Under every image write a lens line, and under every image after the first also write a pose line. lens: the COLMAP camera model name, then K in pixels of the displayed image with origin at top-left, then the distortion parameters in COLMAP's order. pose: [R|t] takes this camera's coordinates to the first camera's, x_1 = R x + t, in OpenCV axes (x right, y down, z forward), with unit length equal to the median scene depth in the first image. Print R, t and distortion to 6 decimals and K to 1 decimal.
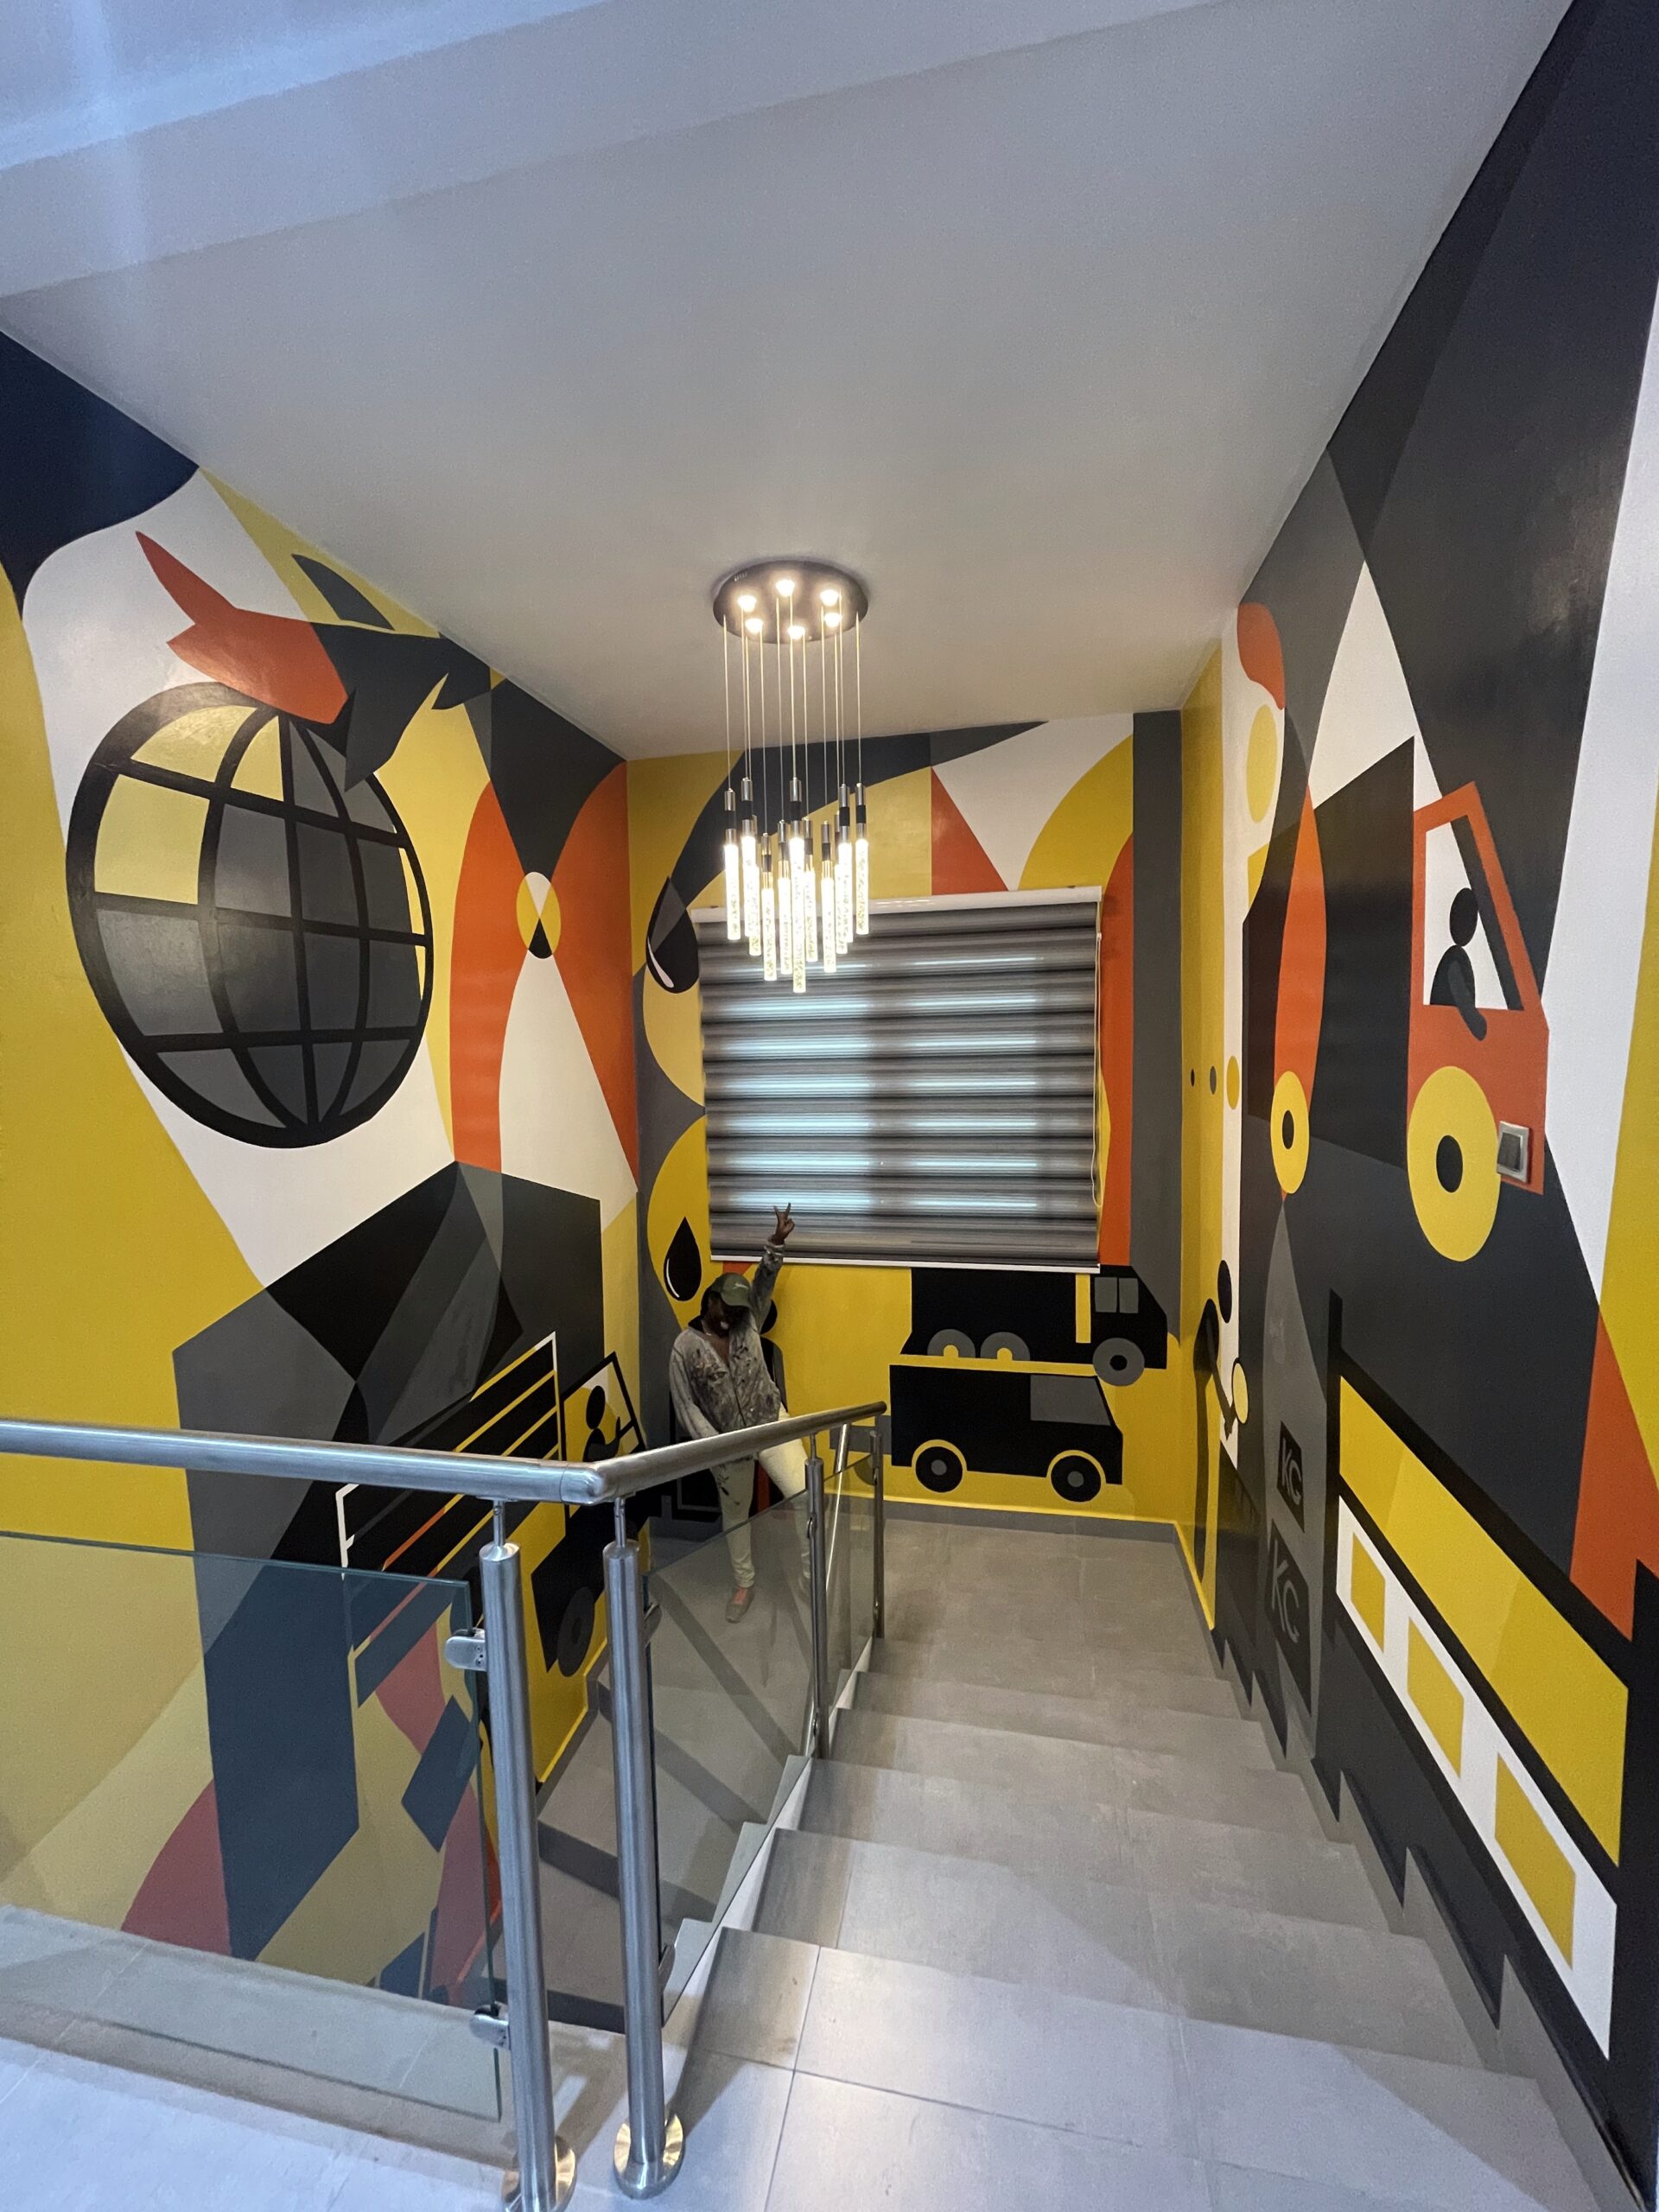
lens RADIAL K [[896.9, 0, 827.7], [0, 896.9, 1094.0], [0, 0, 1]] dist [-0.002885, 0.001157]
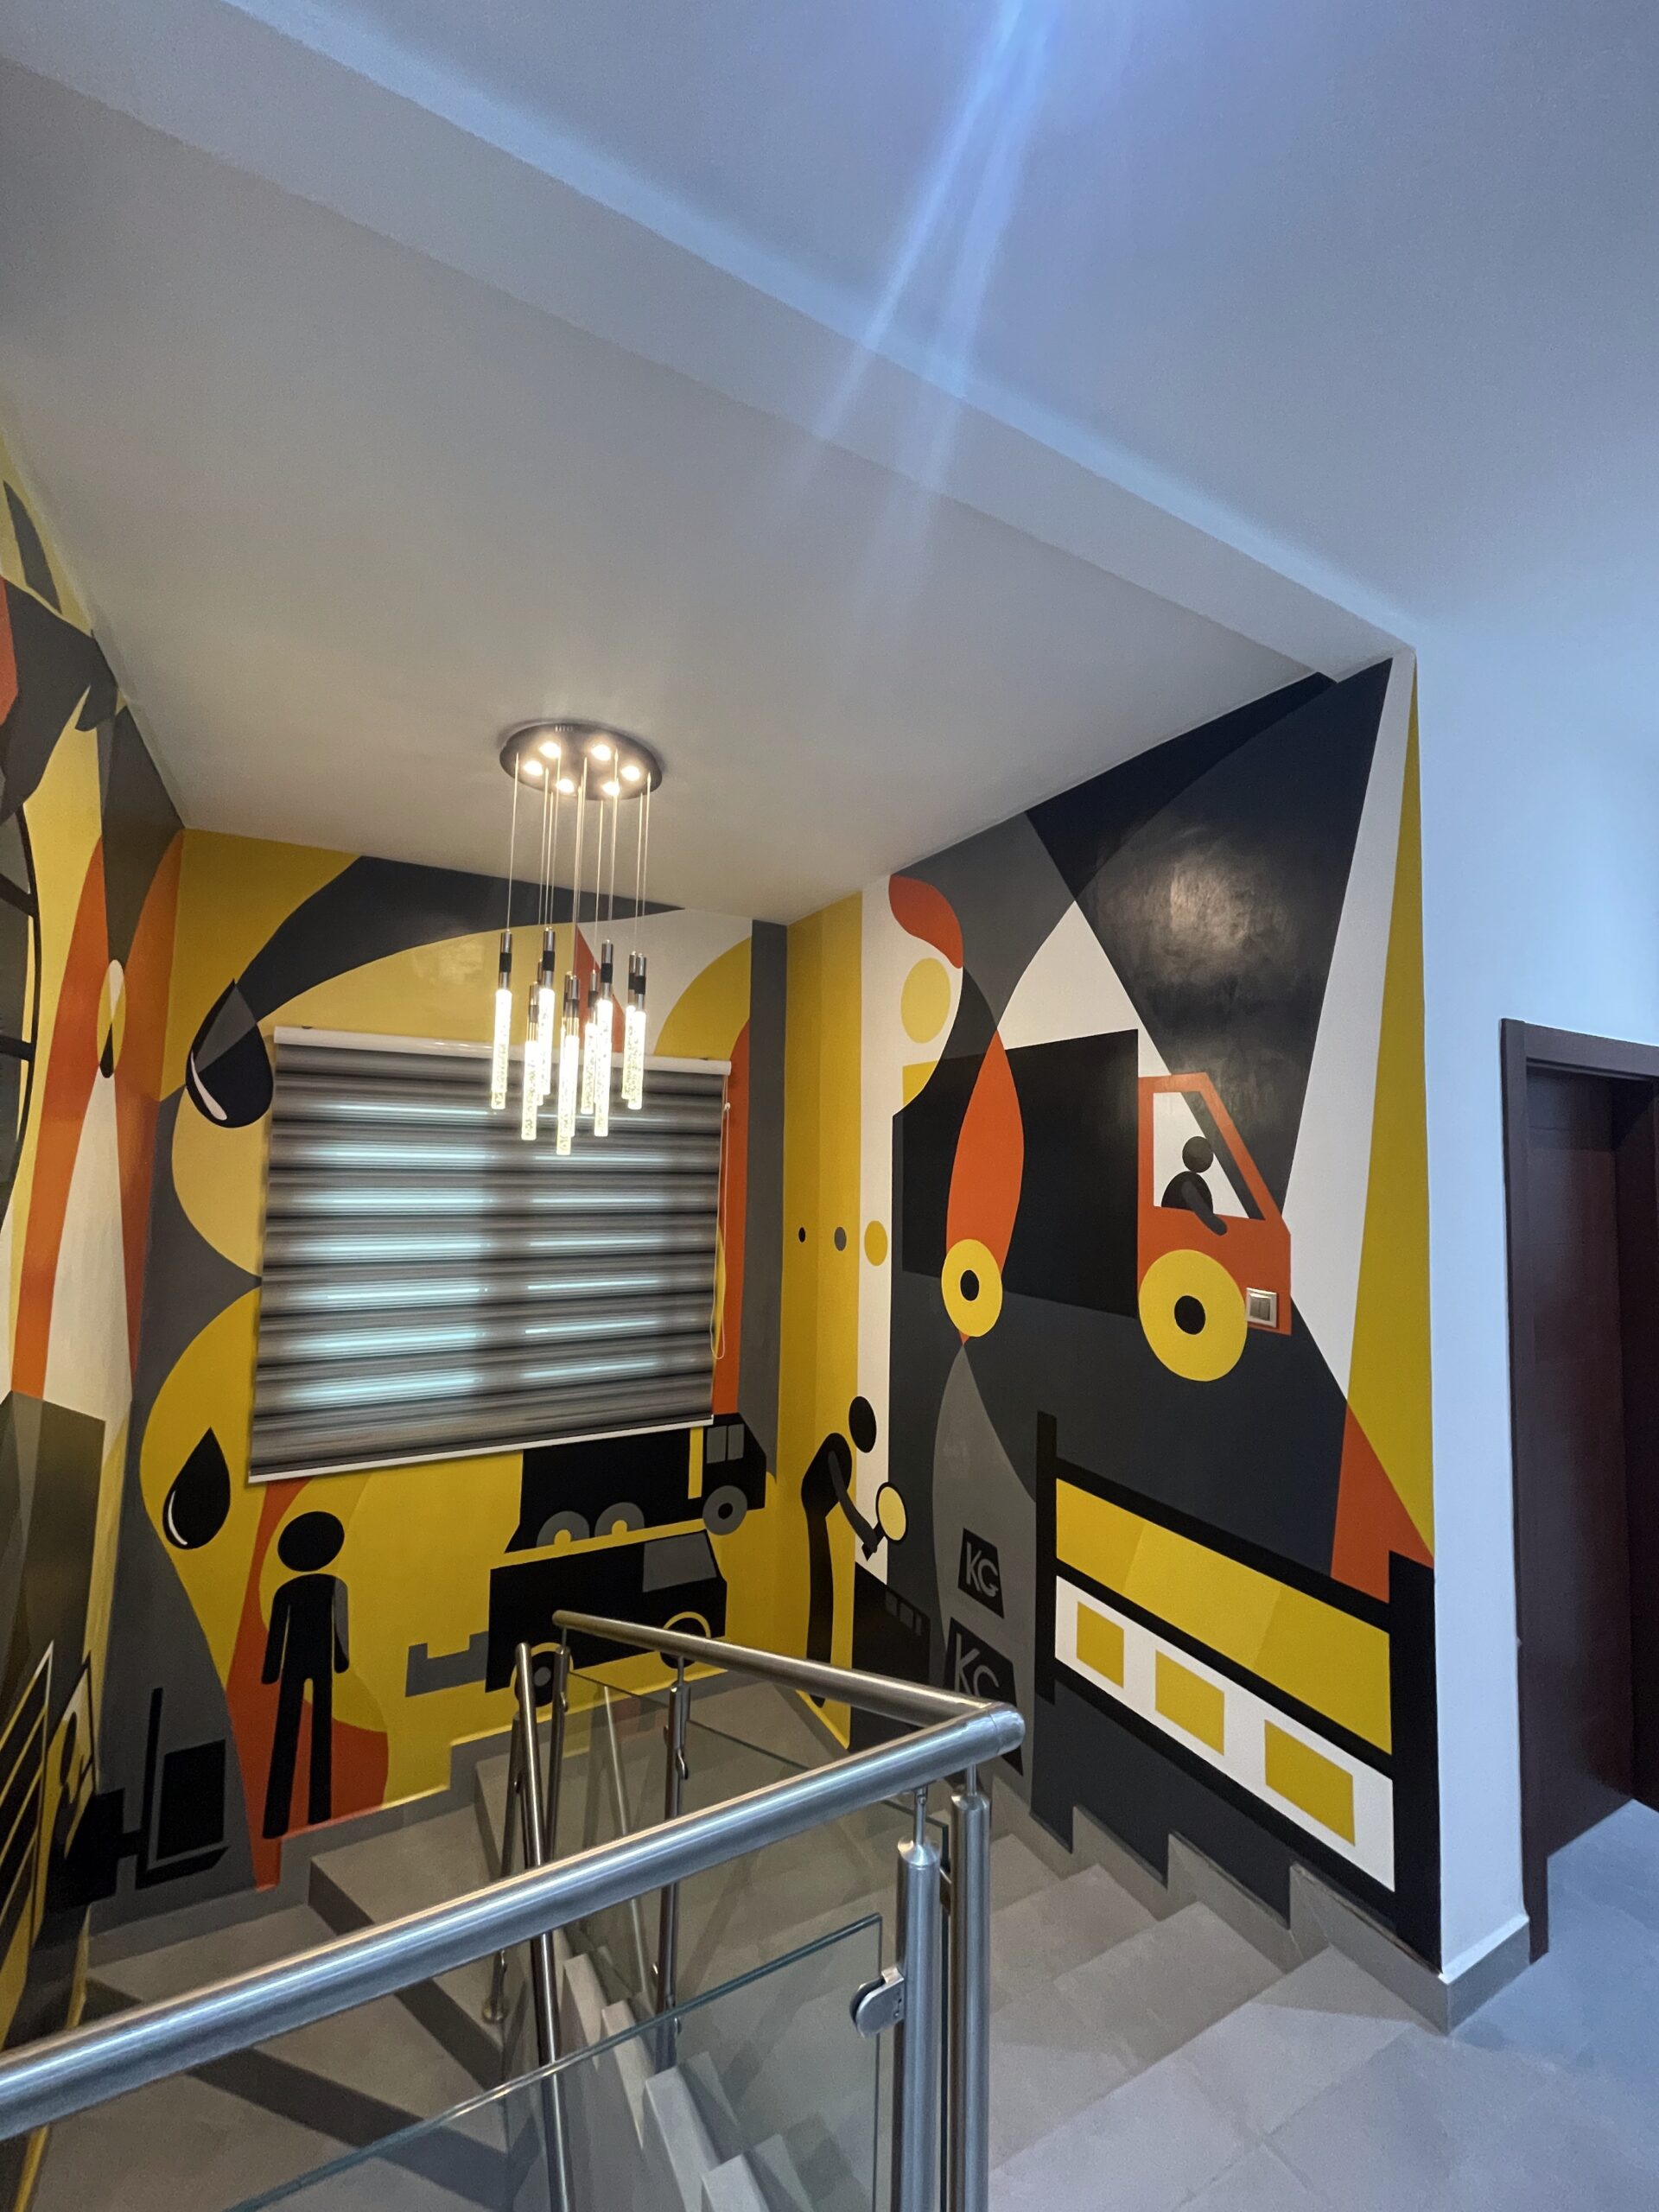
lens RADIAL K [[896.9, 0, 827.2], [0, 896.9, 1096.2], [0, 0, 1]] dist [-0.002885, 0.001157]
pose [[0.757852, 0.087974, 0.646468, -0.334635], [0.005783, 0.989923, -0.141491, -0.033010], [-0.652401, 0.110968, 0.749706, 0.096357]]
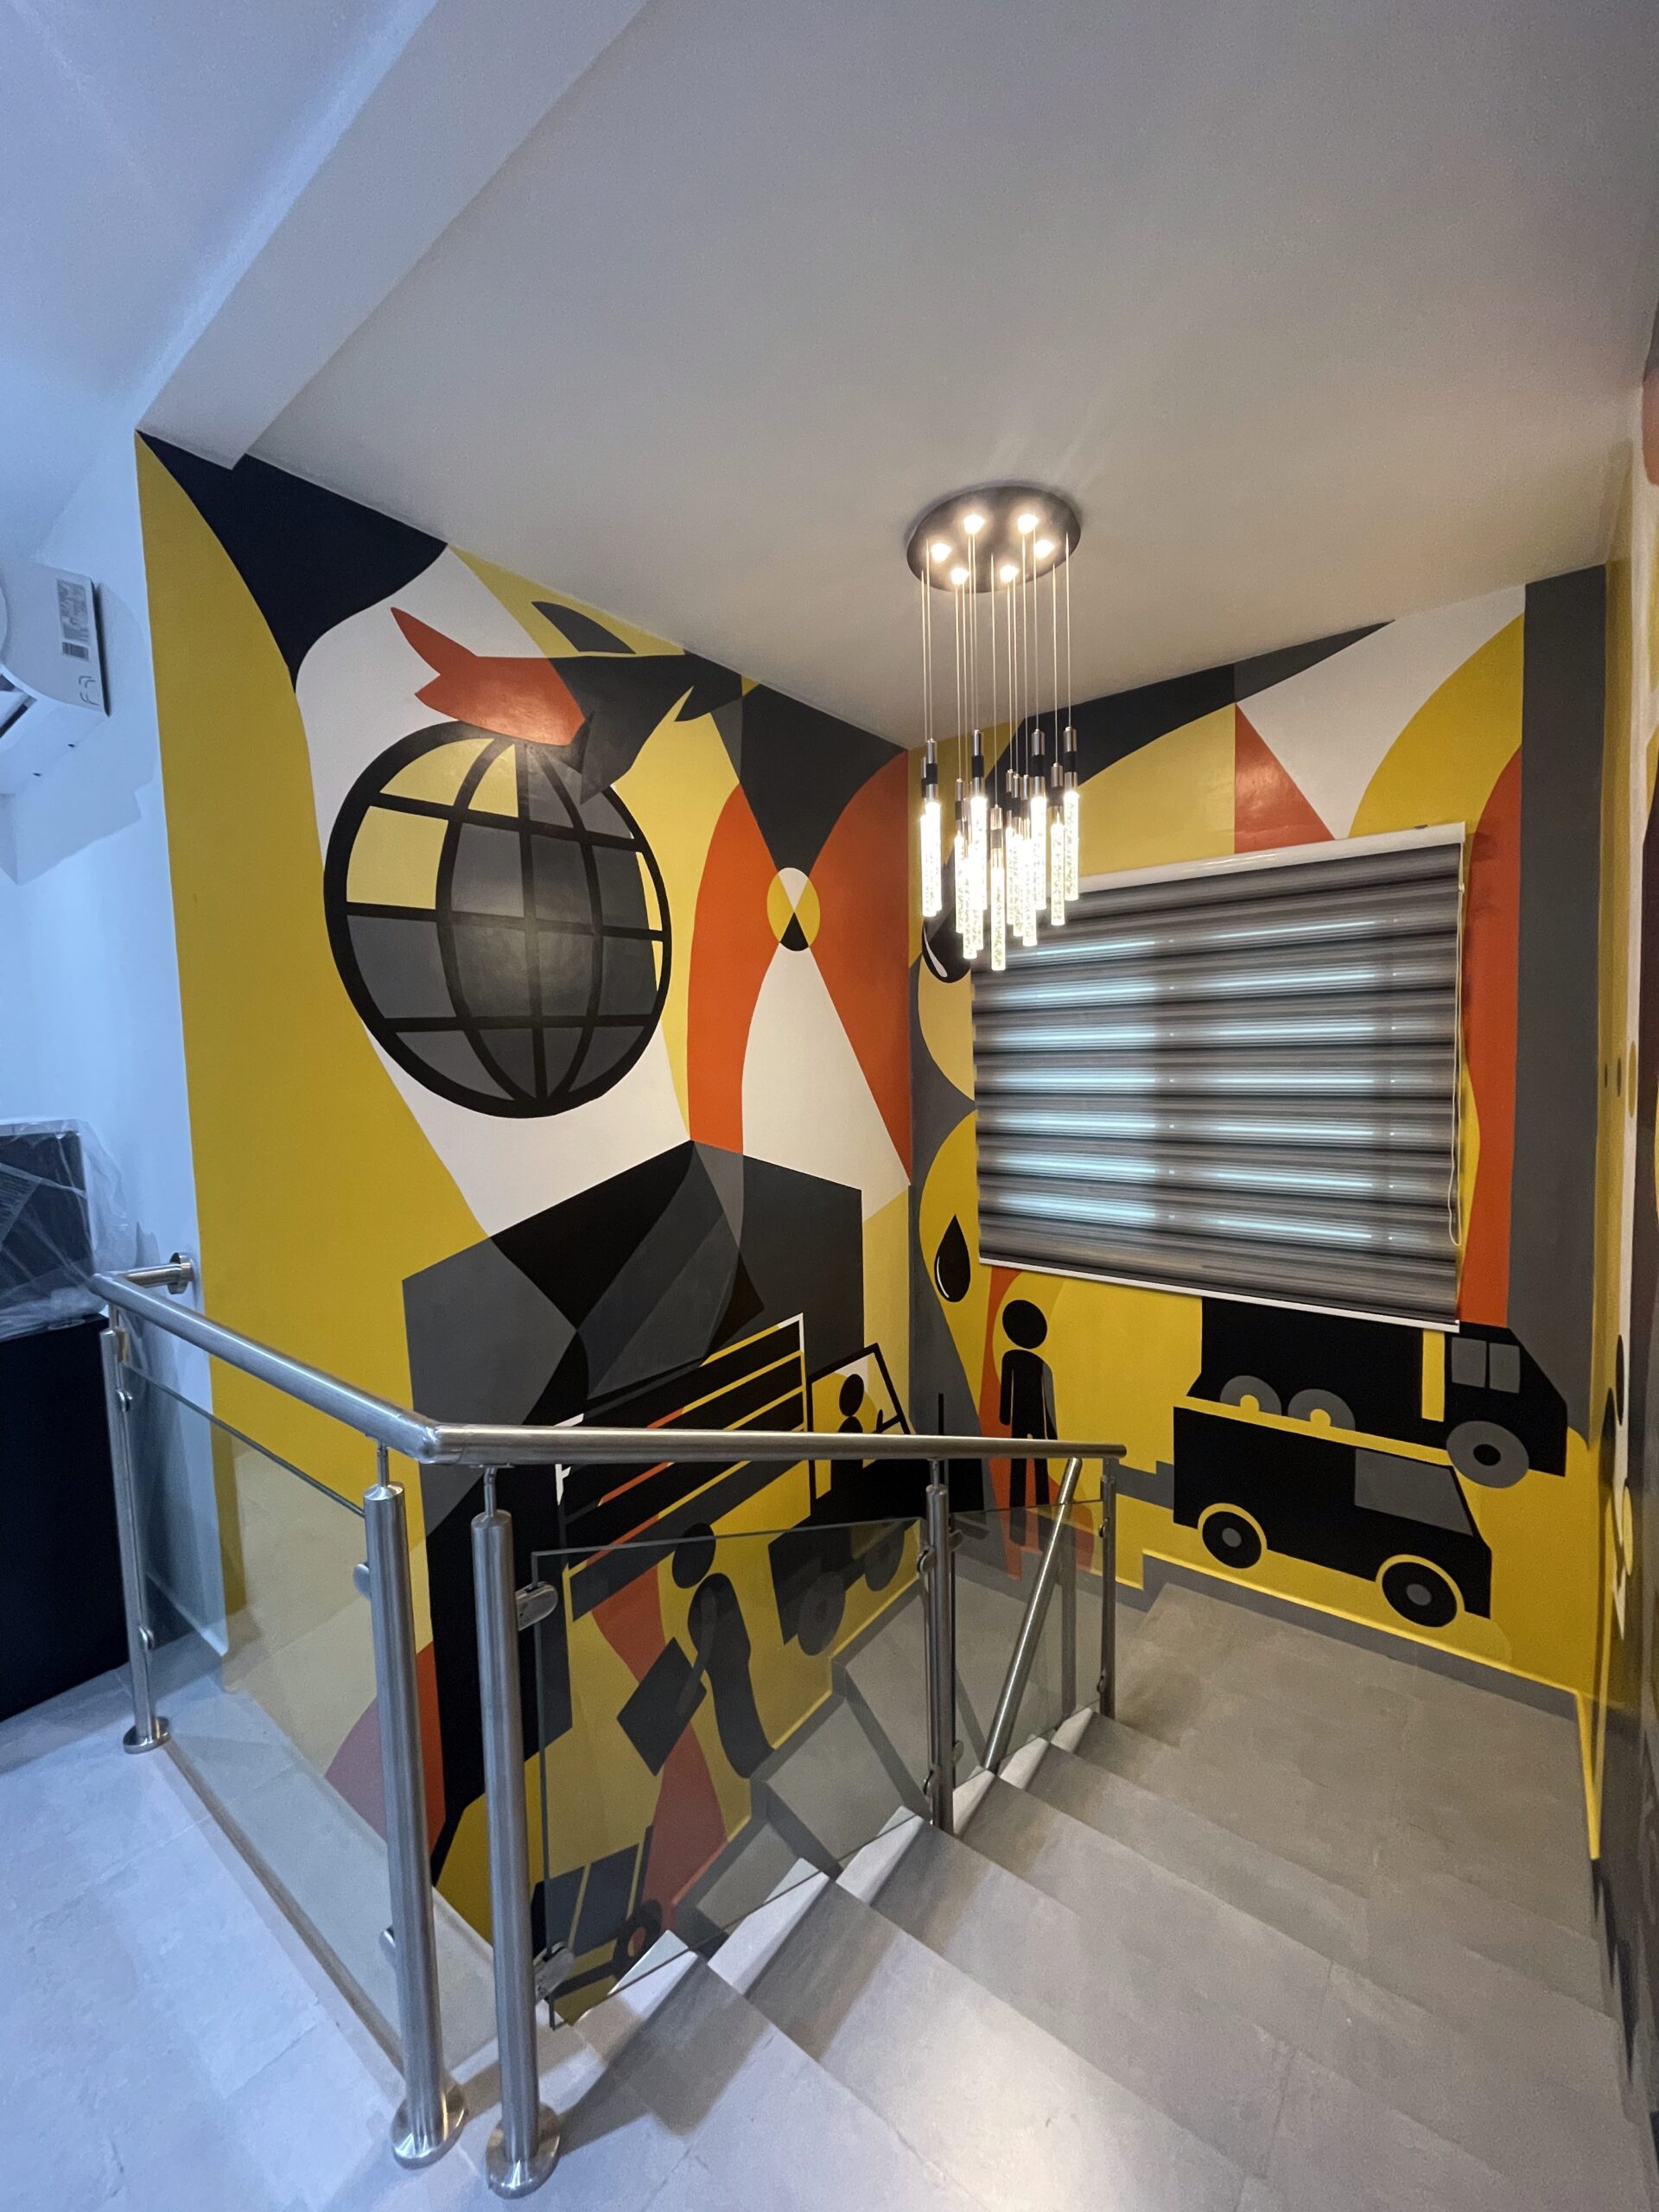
lens RADIAL K [[896.9, 0, 827.1], [0, 896.9, 1094.1], [0, 0, 1]] dist [-0.002885, 0.001157]
pose [[0.897672, 0.023880, -0.440016, 0.167331], [-0.025249, 0.999677, 0.002743, 0.010067], [0.439939, 0.008648, 0.897986, 0.088901]]
